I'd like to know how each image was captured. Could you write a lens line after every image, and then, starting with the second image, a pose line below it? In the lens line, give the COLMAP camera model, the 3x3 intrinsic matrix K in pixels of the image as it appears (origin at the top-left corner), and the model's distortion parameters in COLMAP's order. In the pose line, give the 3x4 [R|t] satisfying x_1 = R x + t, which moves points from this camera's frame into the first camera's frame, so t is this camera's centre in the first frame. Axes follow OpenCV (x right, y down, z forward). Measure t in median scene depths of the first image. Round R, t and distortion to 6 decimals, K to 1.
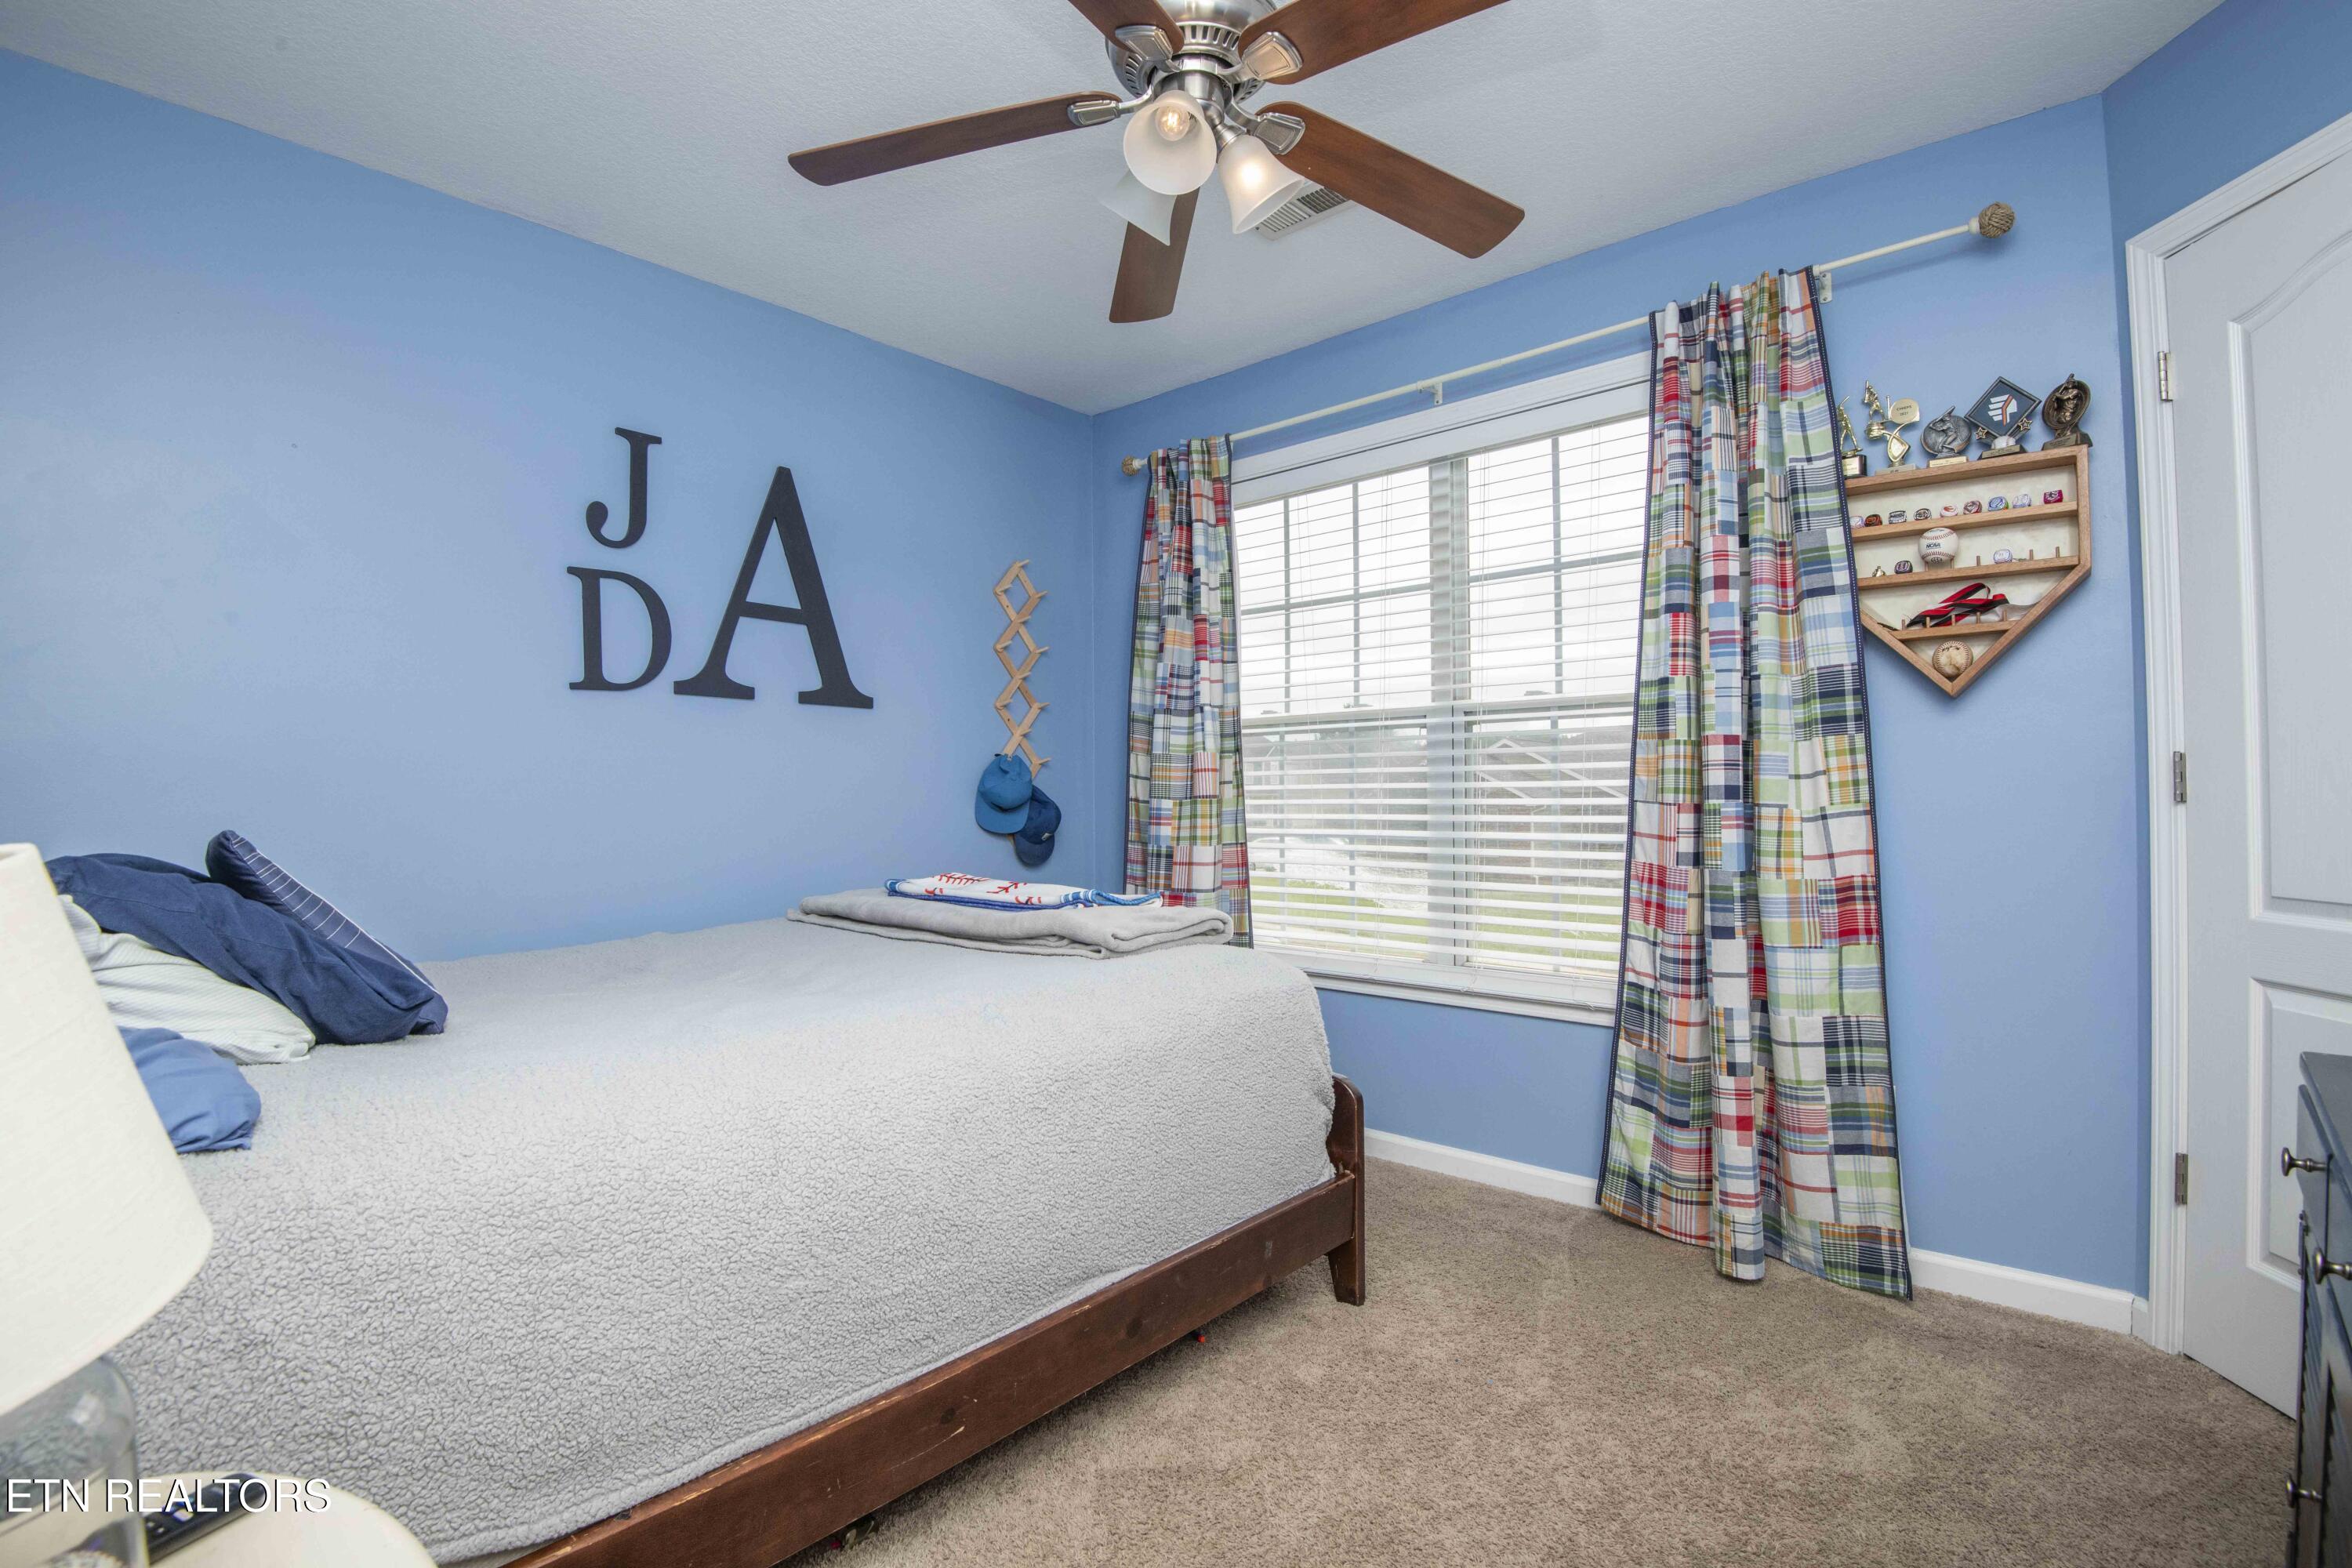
lens RADIAL K [[1085.1, 0, 1183.3], [0, 1085.1, 780.8], [0, 0, 1]] dist [-0.006607, -0.022667]
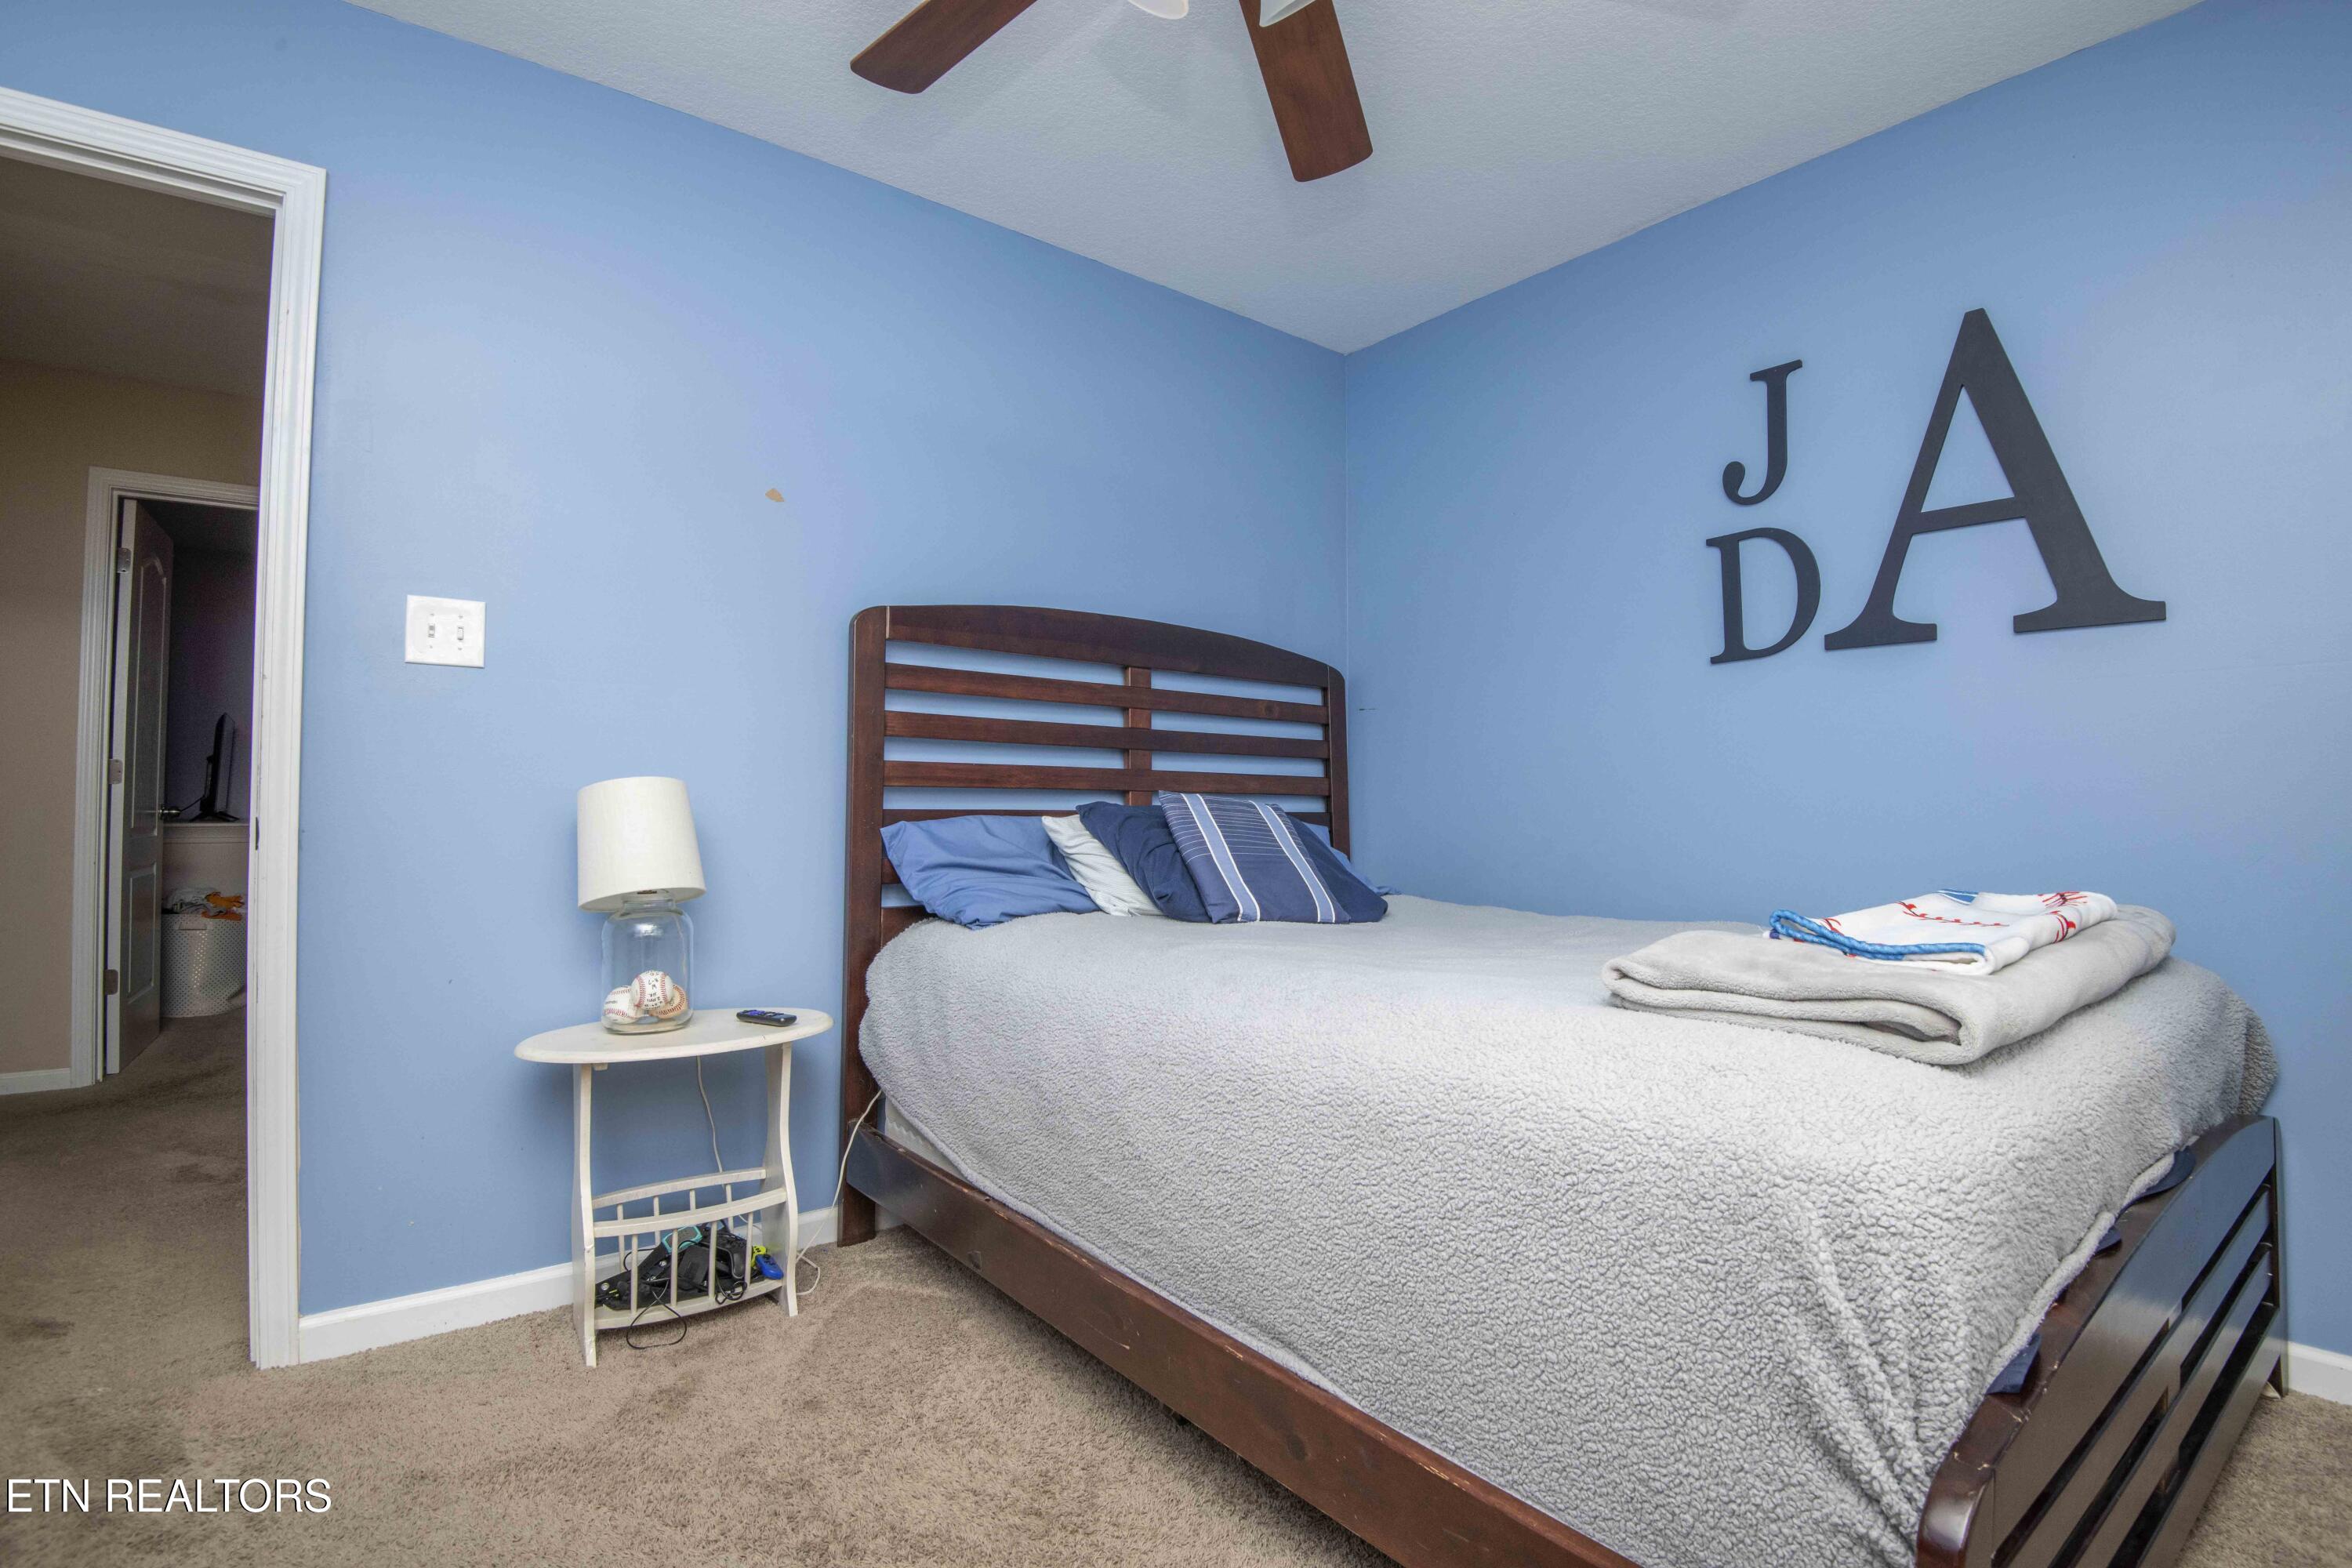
lens RADIAL K [[1085.1, 0, 1183.3], [0, 1085.1, 780.8], [0, 0, 1]] dist [-0.006607, -0.022667]
pose [[-0.174289, -0.019318, -0.984505, 0.457021], [0.010060, 0.999720, -0.021397, 0.035122], [0.984643, -0.013634, -0.174046, 0.673163]]
